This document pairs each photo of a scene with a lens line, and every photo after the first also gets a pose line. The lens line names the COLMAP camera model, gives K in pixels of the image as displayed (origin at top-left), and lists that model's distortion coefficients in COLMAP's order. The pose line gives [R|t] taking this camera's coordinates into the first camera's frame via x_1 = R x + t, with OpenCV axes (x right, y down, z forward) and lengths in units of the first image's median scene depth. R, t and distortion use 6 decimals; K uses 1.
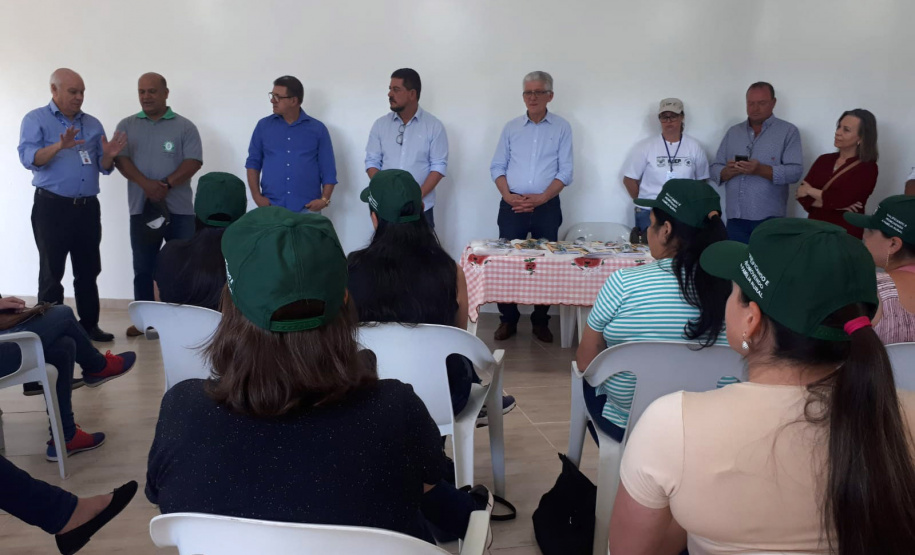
lens RADIAL K [[747.1, 0, 446.1], [0, 747.1, 276.9], [0, 0, 1]] dist [0.158599, -0.209635]
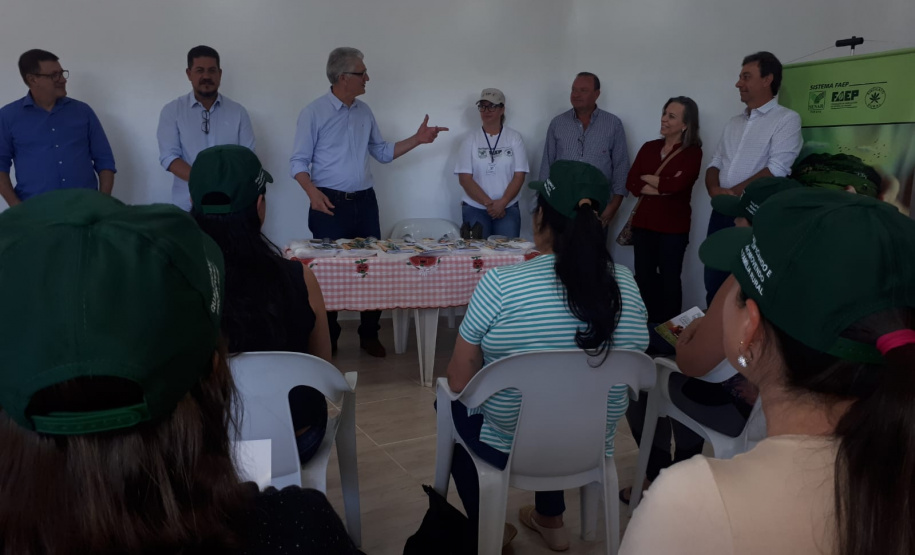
lens RADIAL K [[747.1, 0, 446.1], [0, 747.1, 276.9], [0, 0, 1]] dist [0.158599, -0.209635]
pose [[0.965879, -0.050227, 0.254076, -0.018929], [0.050898, 0.998696, 0.003937, -0.002122], [-0.253942, 0.009130, 0.967176, 0.105782]]
